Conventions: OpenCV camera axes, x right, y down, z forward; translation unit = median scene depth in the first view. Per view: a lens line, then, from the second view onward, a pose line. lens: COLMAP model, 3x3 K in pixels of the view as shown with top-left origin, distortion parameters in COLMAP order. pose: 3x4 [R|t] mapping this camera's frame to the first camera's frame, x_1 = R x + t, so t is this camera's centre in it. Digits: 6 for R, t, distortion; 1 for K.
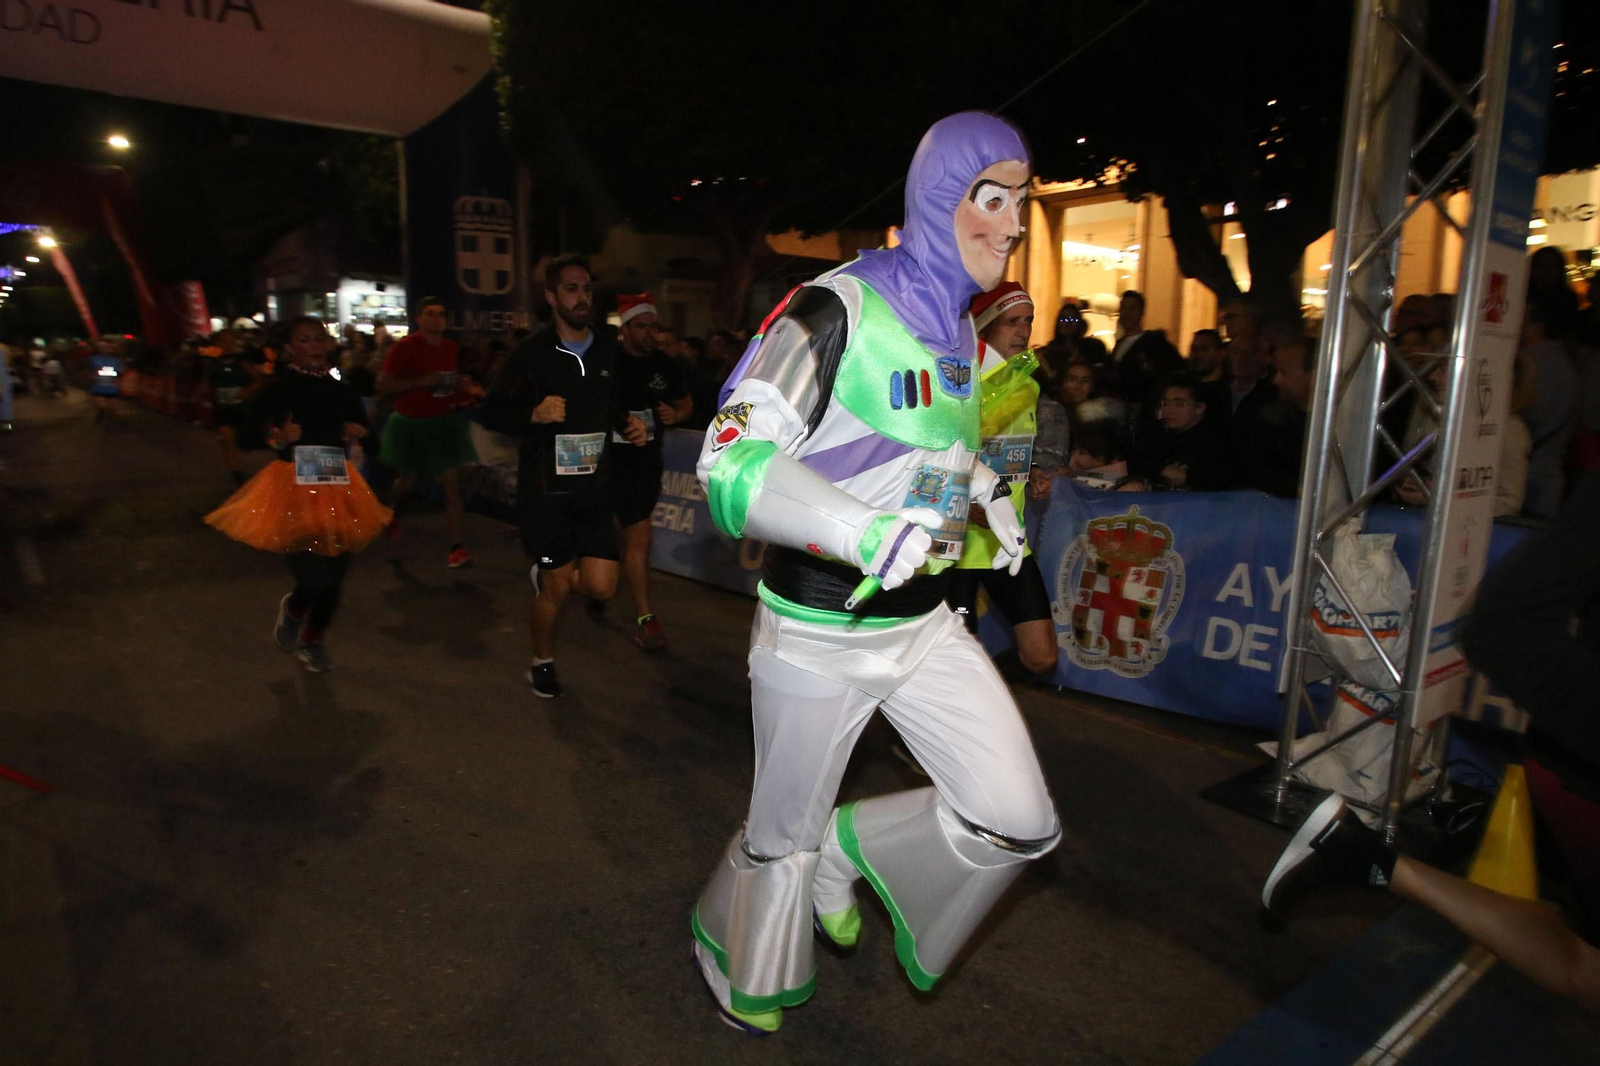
lens RADIAL K [[970.1, 0, 797.0], [0, 970.1, 547.5], [0, 0, 1]] dist [-0.006222, -0.023507]
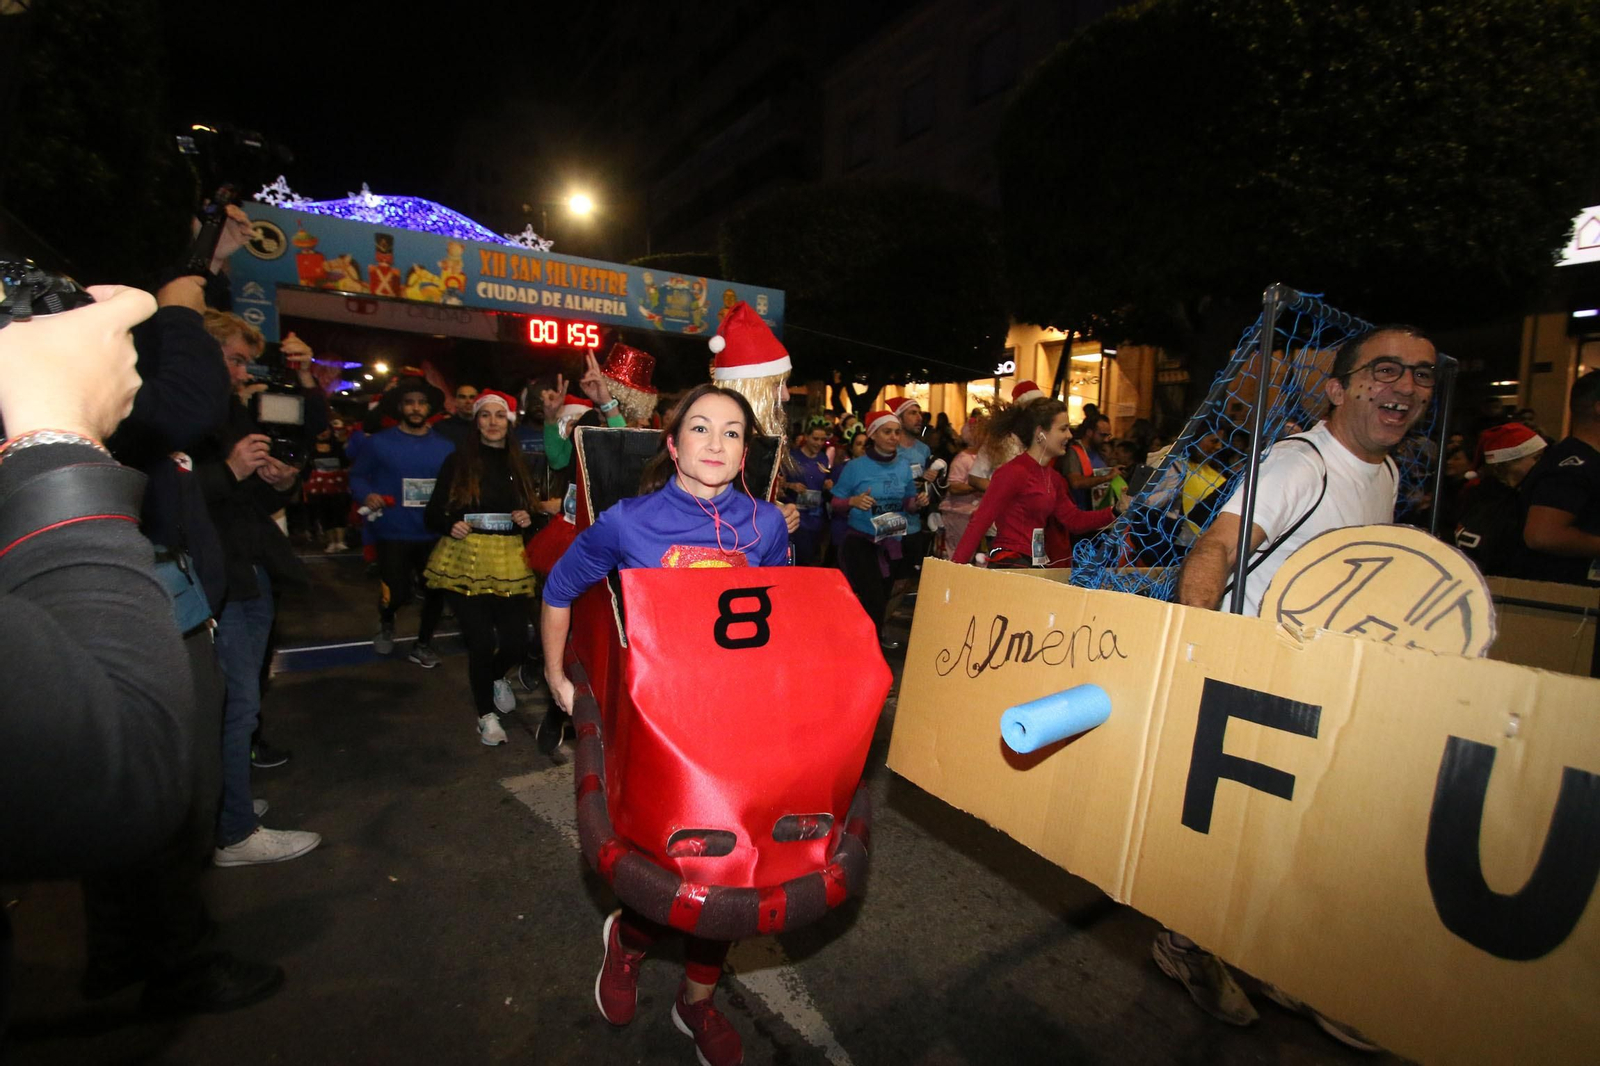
lens RADIAL K [[743.6, 0, 781.5], [0, 743.6, 538.0], [0, 0, 1]] dist [0.019987, -0.017391]
pose [[0.990574, 0.029595, -0.133744, 0.327966], [-0.039030, 0.996888, -0.068484, 0.139533], [0.131301, 0.073059, 0.988647, -0.698476]]
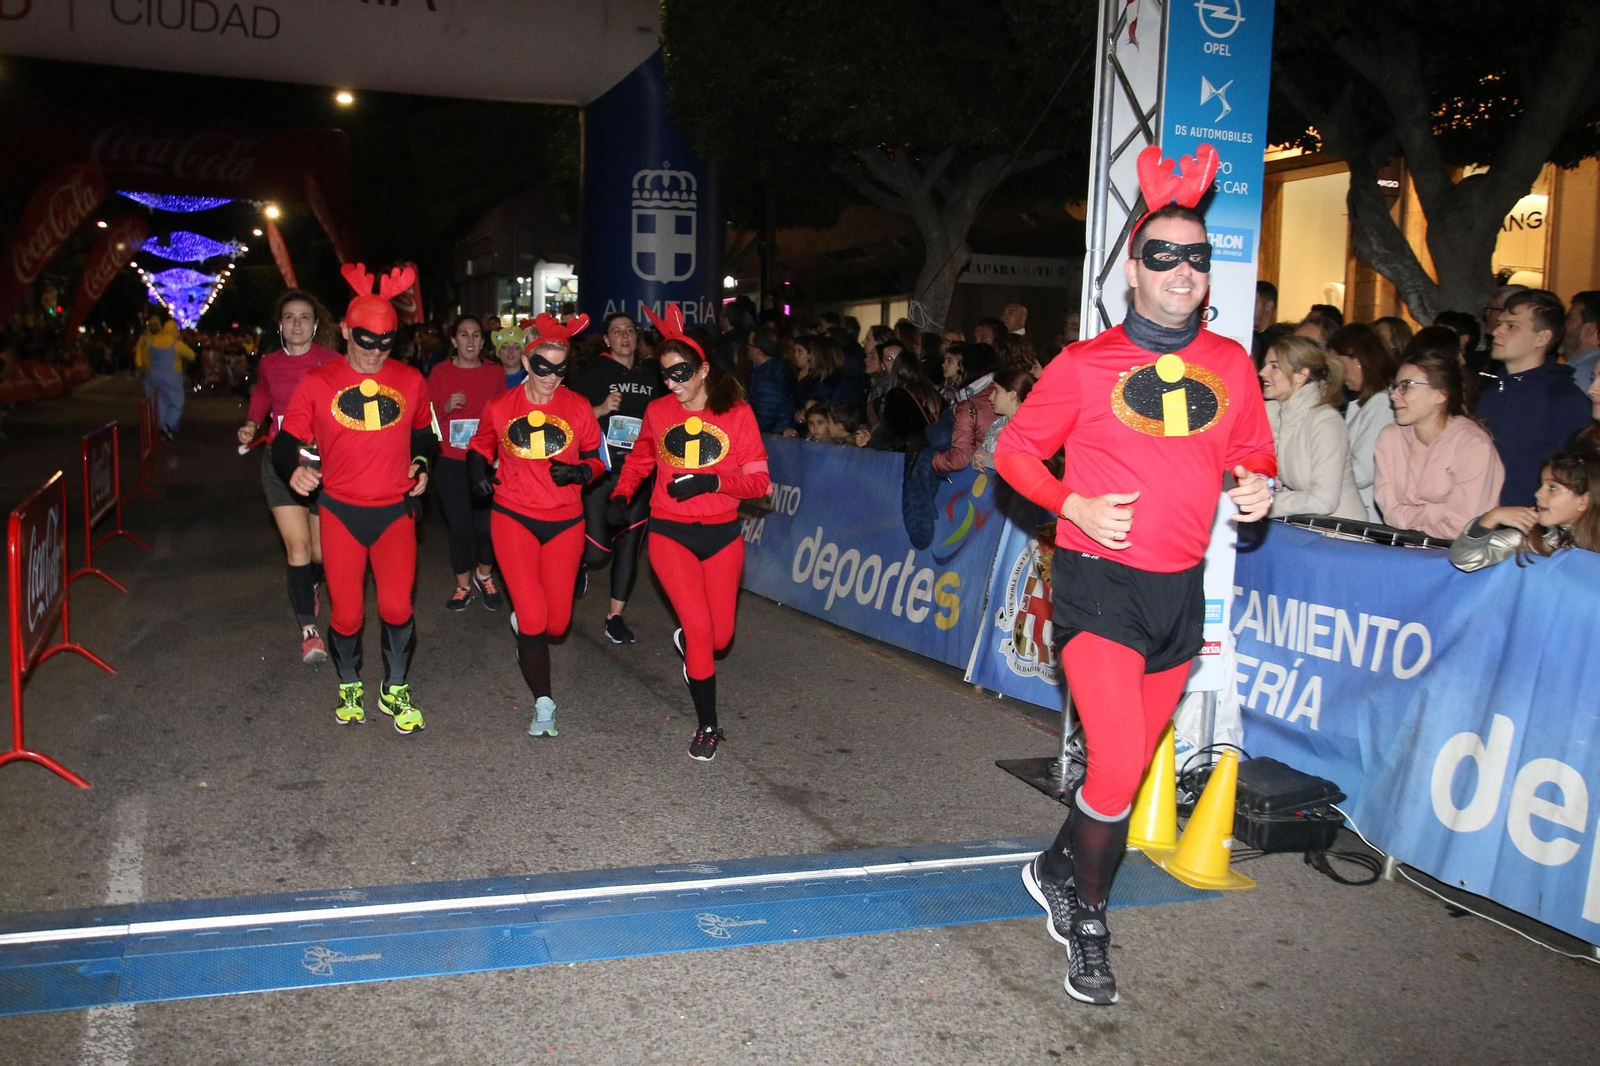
lens RADIAL K [[1453.3, 0, 792.6], [0, 1453.3, 551.5], [0, 0, 1]] dist [-0.060327, 0.009997]
pose [[0.950942, 0.048239, -0.305584, 0.194884], [-0.066553, 0.996540, -0.049791, 0.033261], [0.302125, 0.067686, 0.950862, -0.168928]]
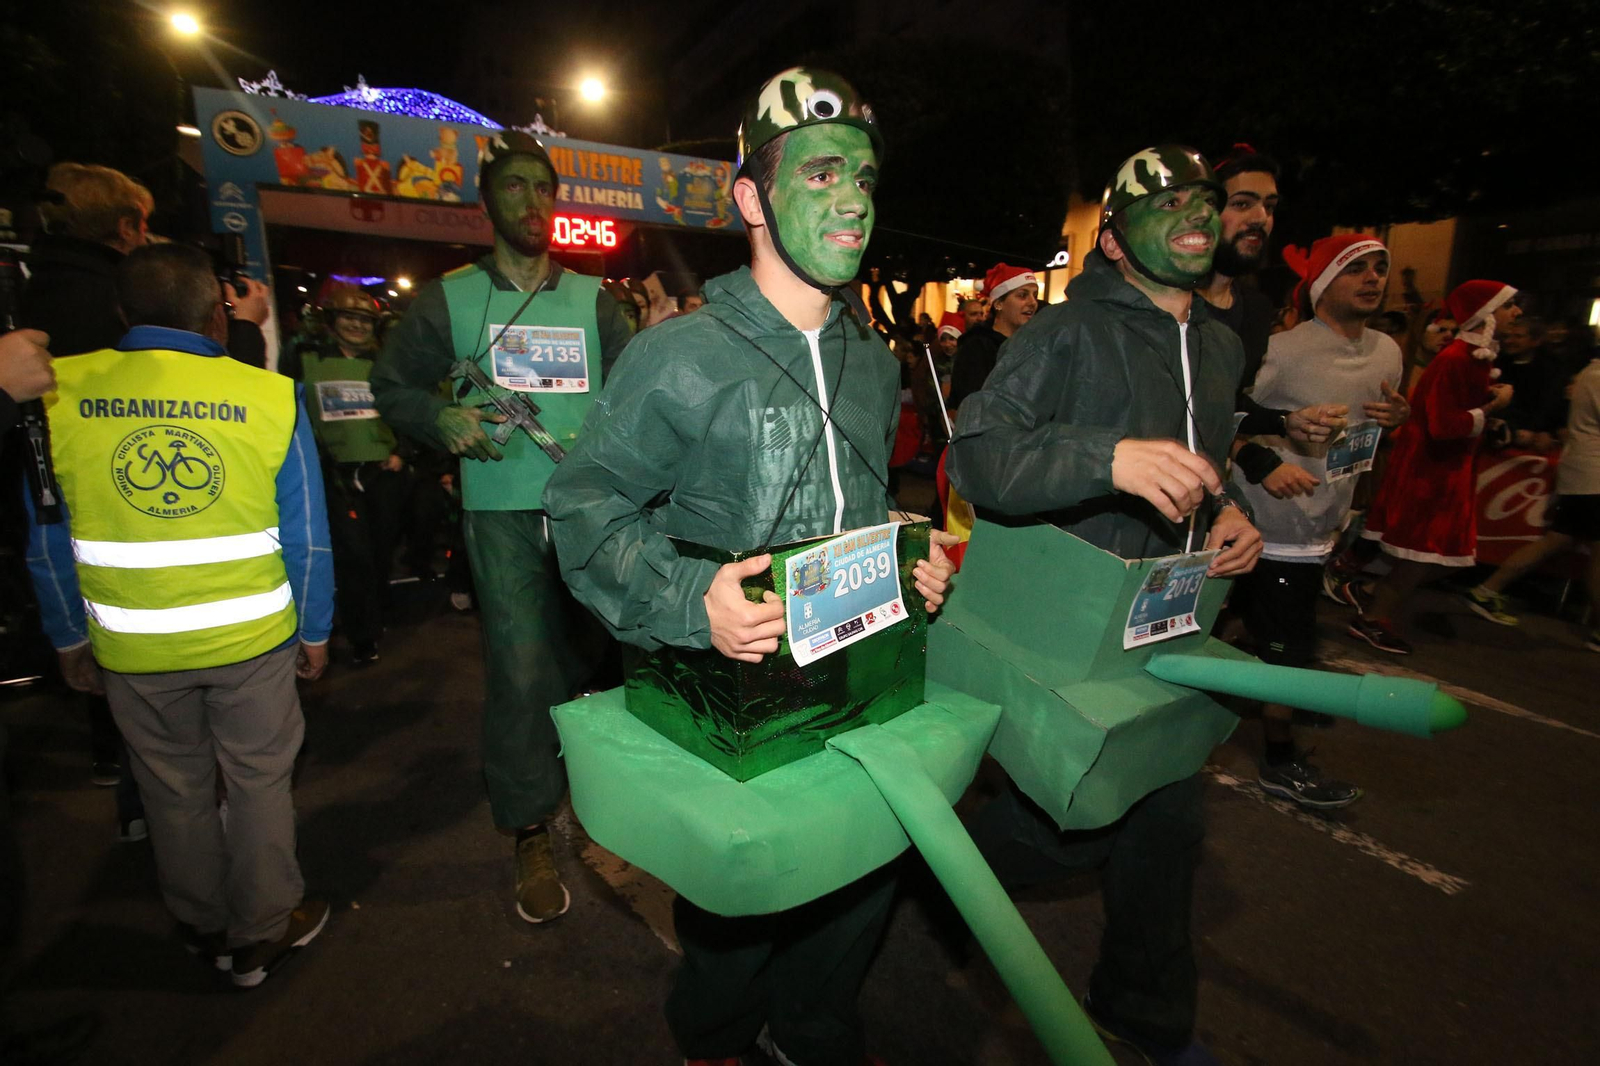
lens RADIAL K [[741.8, 0, 788.1], [0, 741.8, 541.4], [0, 0, 1]] dist [0.028047, -0.027259]
pose [[0.985258, 0.028223, -0.168730, 0.317744], [-0.018974, 0.998240, 0.056180, 0.130967], [0.170018, -0.052150, 0.984060, -0.646720]]
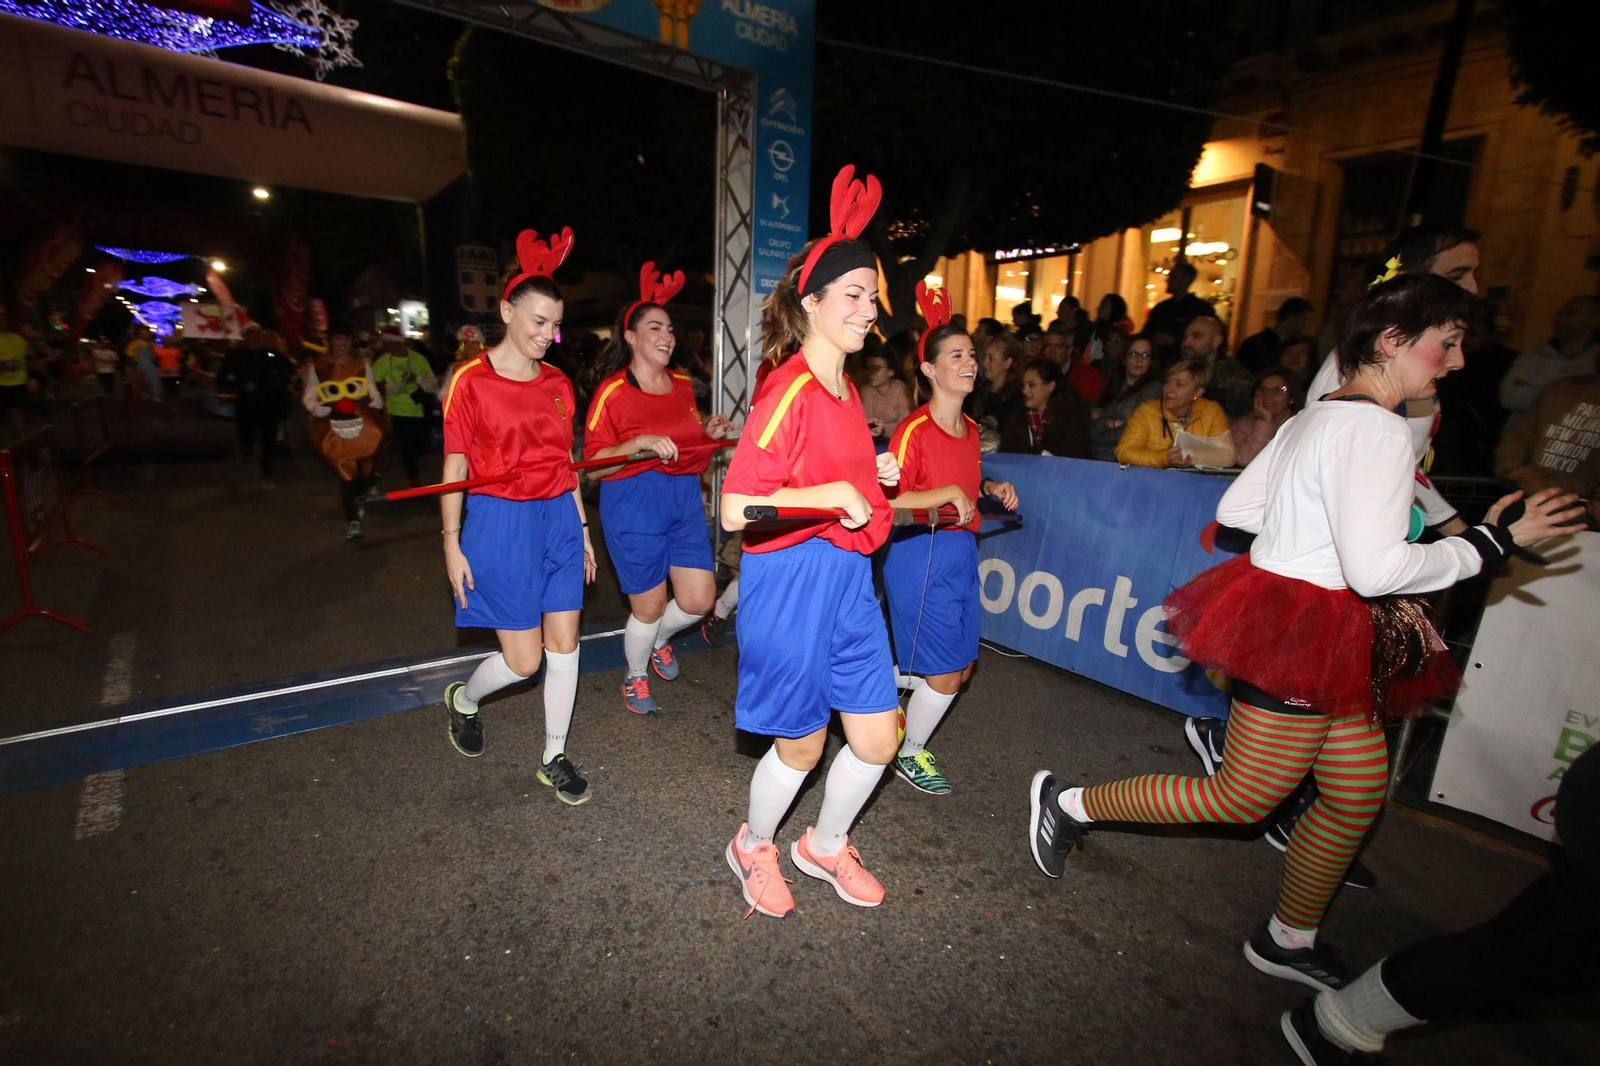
lens RADIAL K [[740.8, 0, 790.4], [0, 740.8, 537.3], [0, 0, 1]] dist [0.015717, -0.019114]
pose [[0.999609, 0.014941, -0.023647, 0.195020], [-0.014027, 0.999167, 0.038328, 0.036143], [0.024200, -0.037981, 0.998985, -0.151298]]
